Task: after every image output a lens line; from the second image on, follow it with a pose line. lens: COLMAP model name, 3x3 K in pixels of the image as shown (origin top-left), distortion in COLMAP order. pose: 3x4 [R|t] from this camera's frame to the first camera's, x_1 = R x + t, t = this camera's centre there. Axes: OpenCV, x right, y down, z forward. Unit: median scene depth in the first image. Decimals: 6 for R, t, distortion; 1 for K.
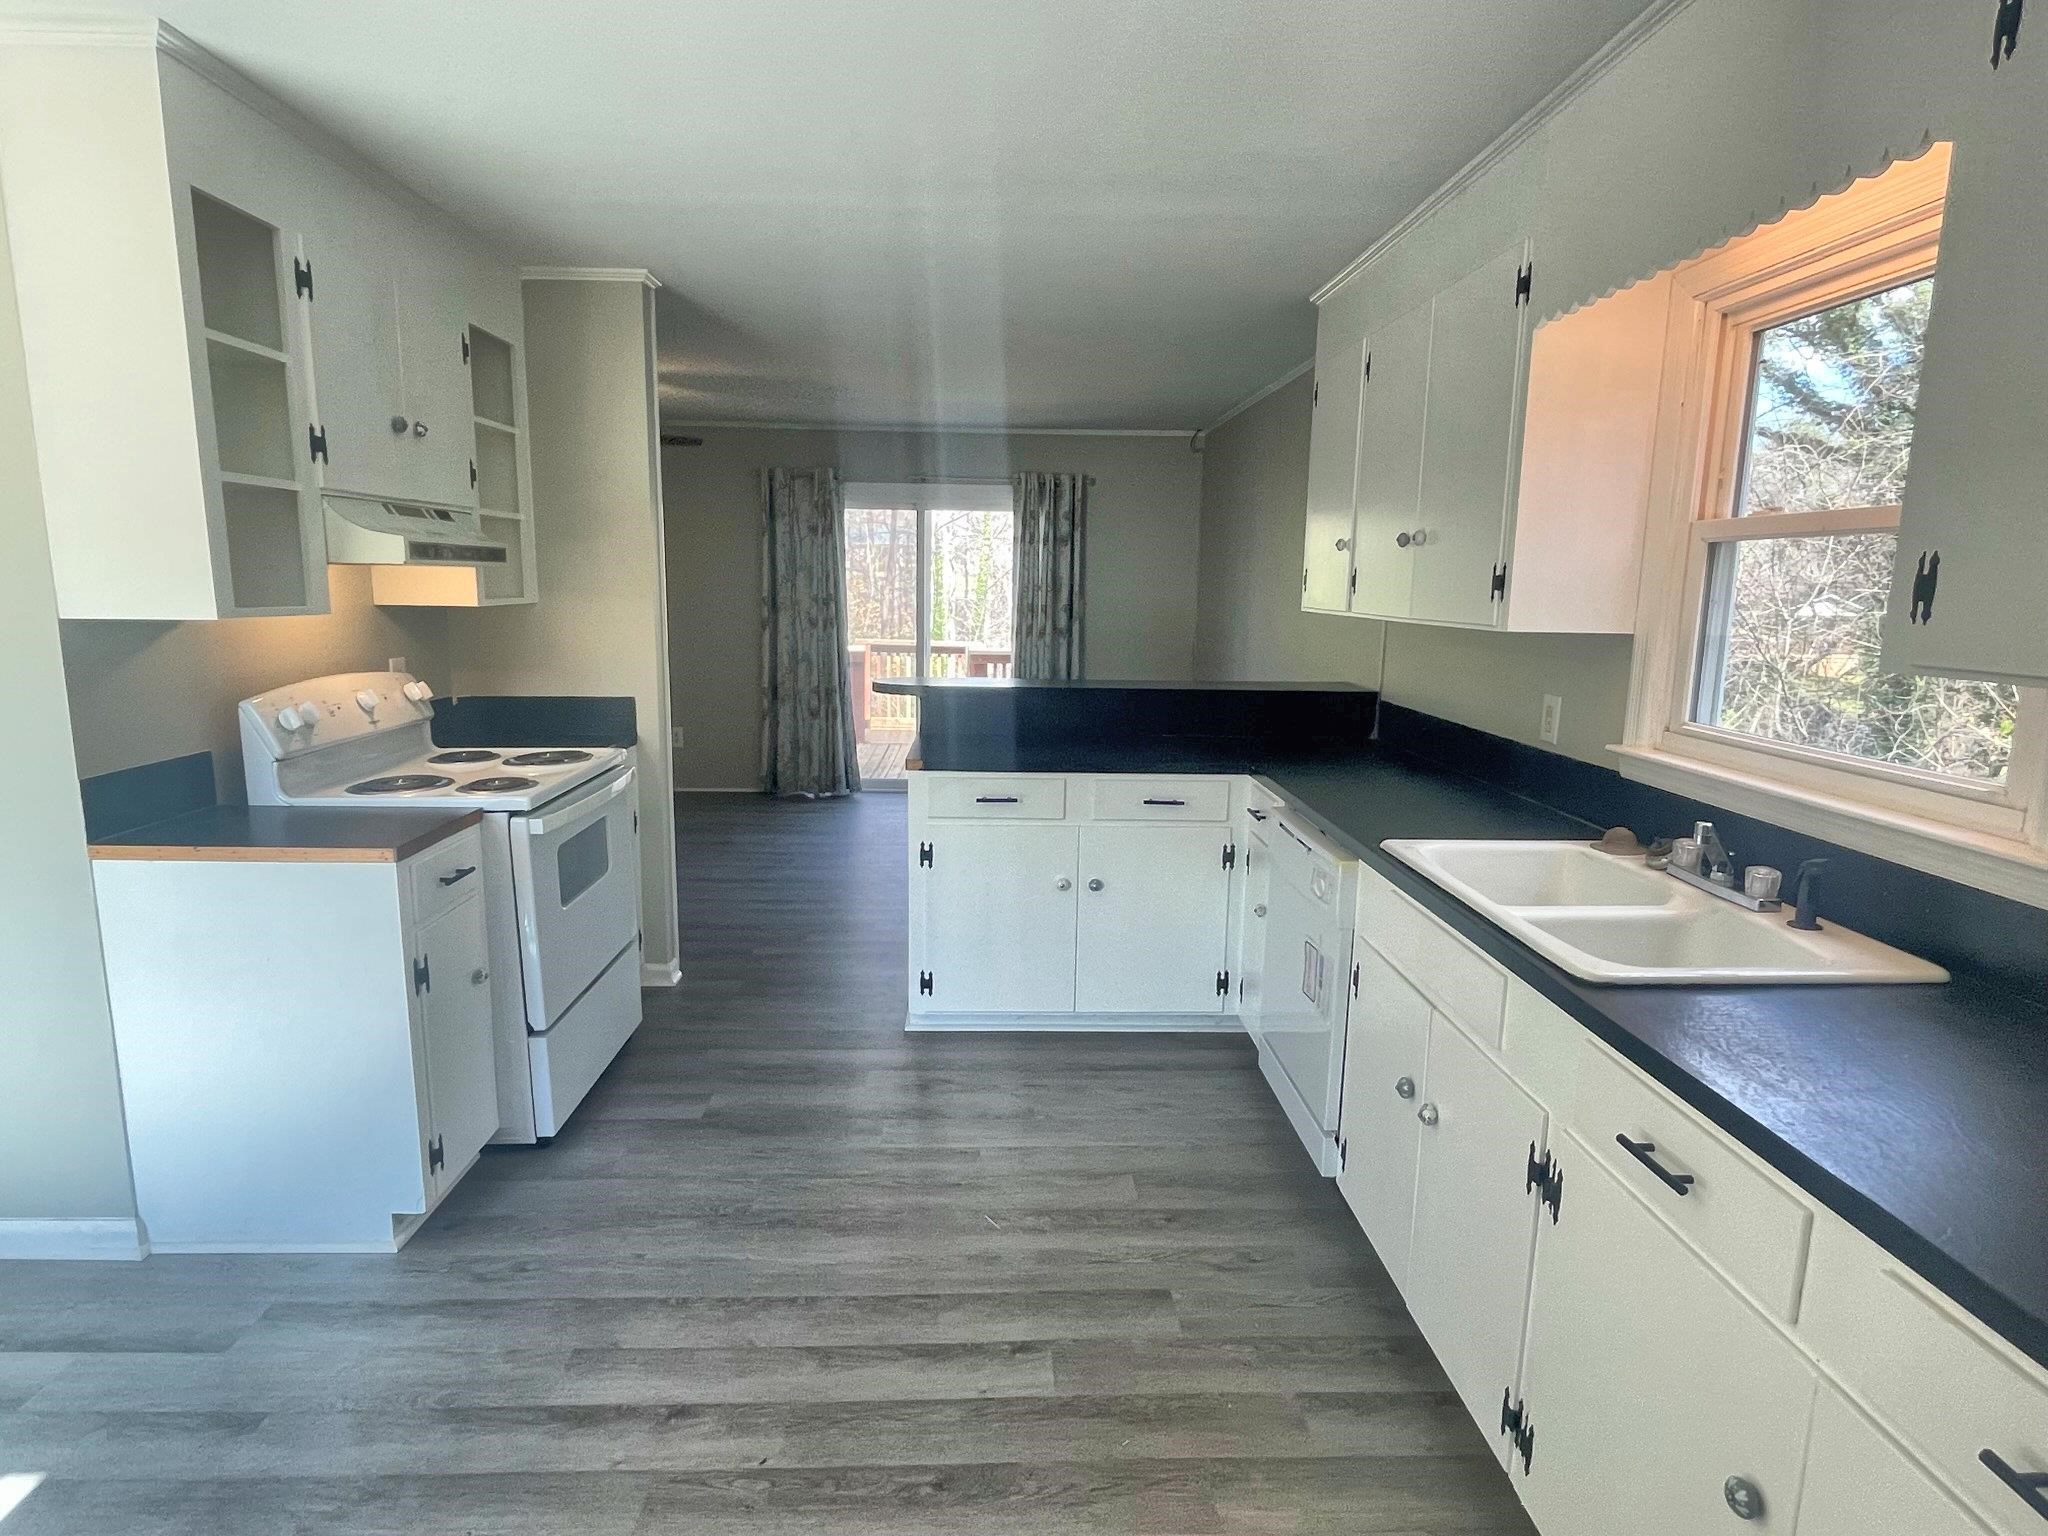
lens RADIAL K [[1101.1, 0, 1023.9], [0, 1101.1, 767.6], [0, 0, 1]] dist [0.001246, -0.002364]
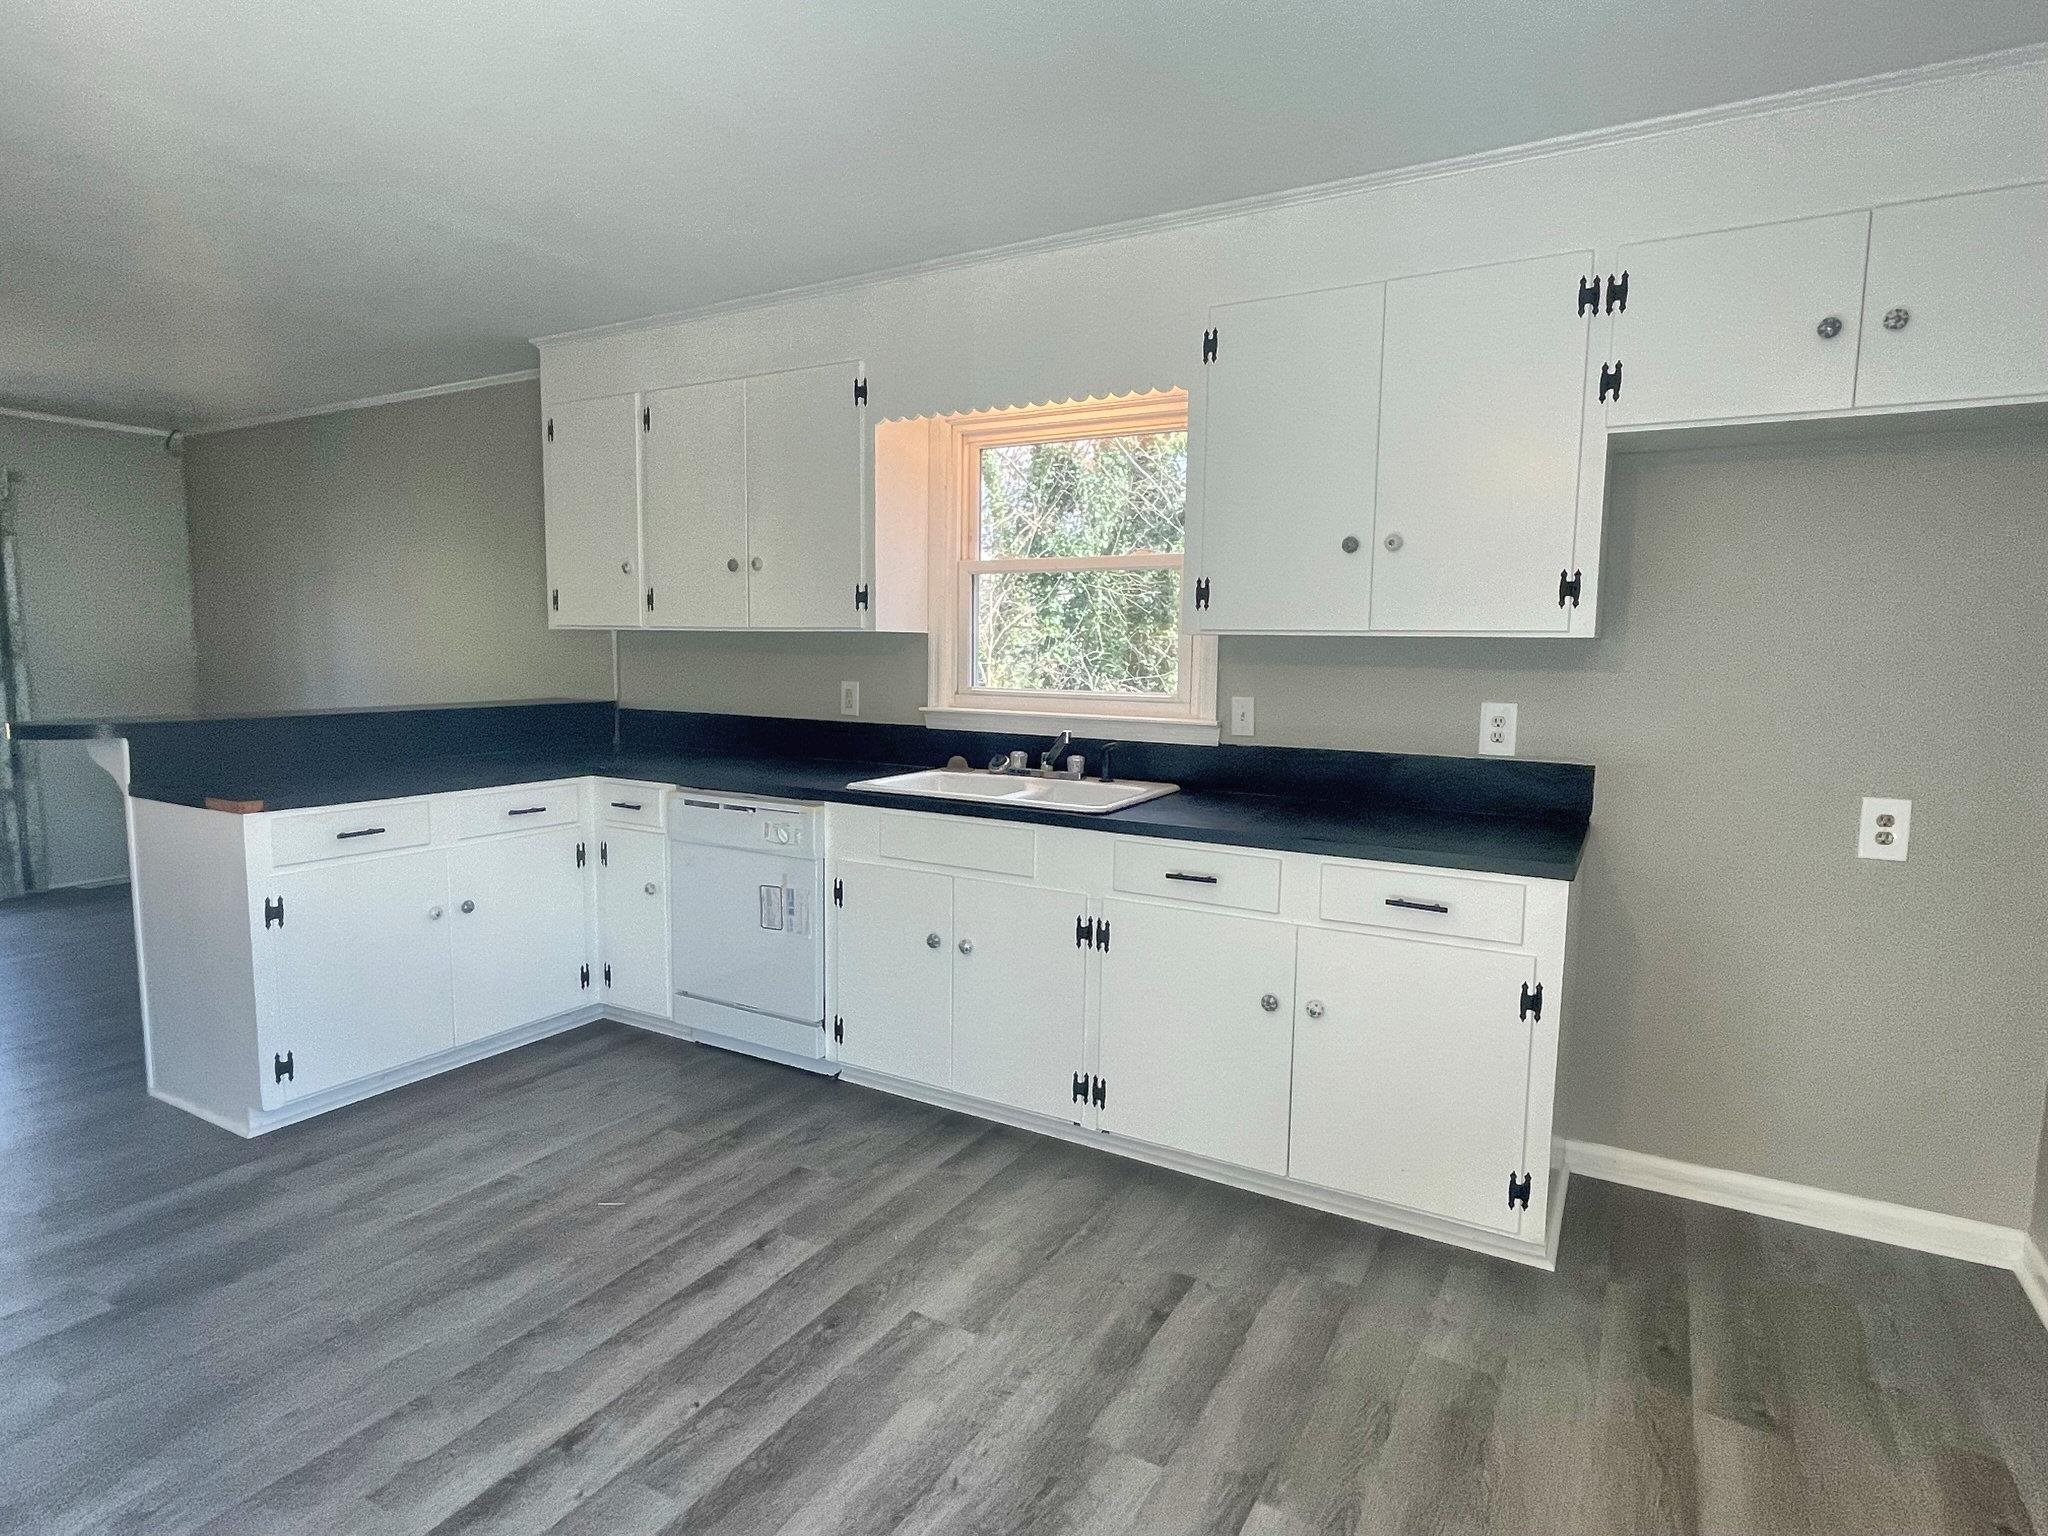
lens RADIAL K [[1101.1, 0, 1009.8], [0, 1101.1, 764.6], [0, 0, 1]] dist [0.001246, -0.002364]
pose [[0.541357, -0.102215, 0.834556, -0.700951], [0.138403, 0.989876, 0.031460, 0.027661], [-0.829323, 0.098474, 0.550023, 0.091321]]
